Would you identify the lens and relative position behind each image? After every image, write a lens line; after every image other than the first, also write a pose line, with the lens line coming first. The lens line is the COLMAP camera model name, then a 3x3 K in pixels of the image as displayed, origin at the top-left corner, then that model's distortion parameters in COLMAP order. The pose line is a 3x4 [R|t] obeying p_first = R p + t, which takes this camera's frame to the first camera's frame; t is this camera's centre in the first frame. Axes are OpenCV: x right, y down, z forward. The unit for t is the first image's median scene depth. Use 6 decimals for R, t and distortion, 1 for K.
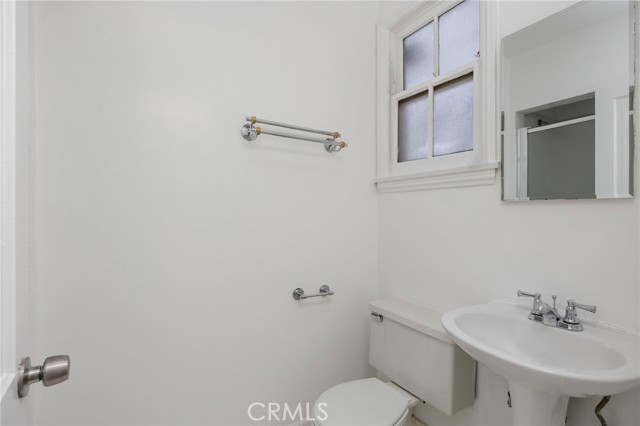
lens RADIAL K [[301.8, 0, 320.0], [0, 301.8, 213.0], [0, 0, 1]] dist [-0.003876, -0.000235]
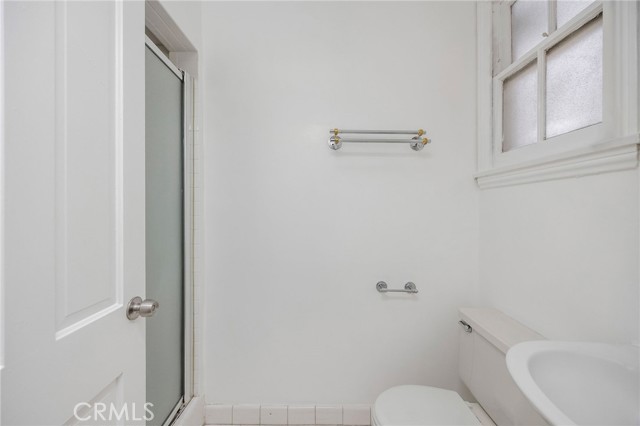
lens RADIAL K [[254.5, 0, 319.7], [0, 254.5, 210.0], [0, 0, 1]] dist [0.000219, -0.000056]
pose [[0.835414, 0.001283, -0.549620, 0.240797], [-0.004952, 0.999974, -0.005193, 0.002491], [0.549599, 0.007060, 0.835399, 0.121272]]
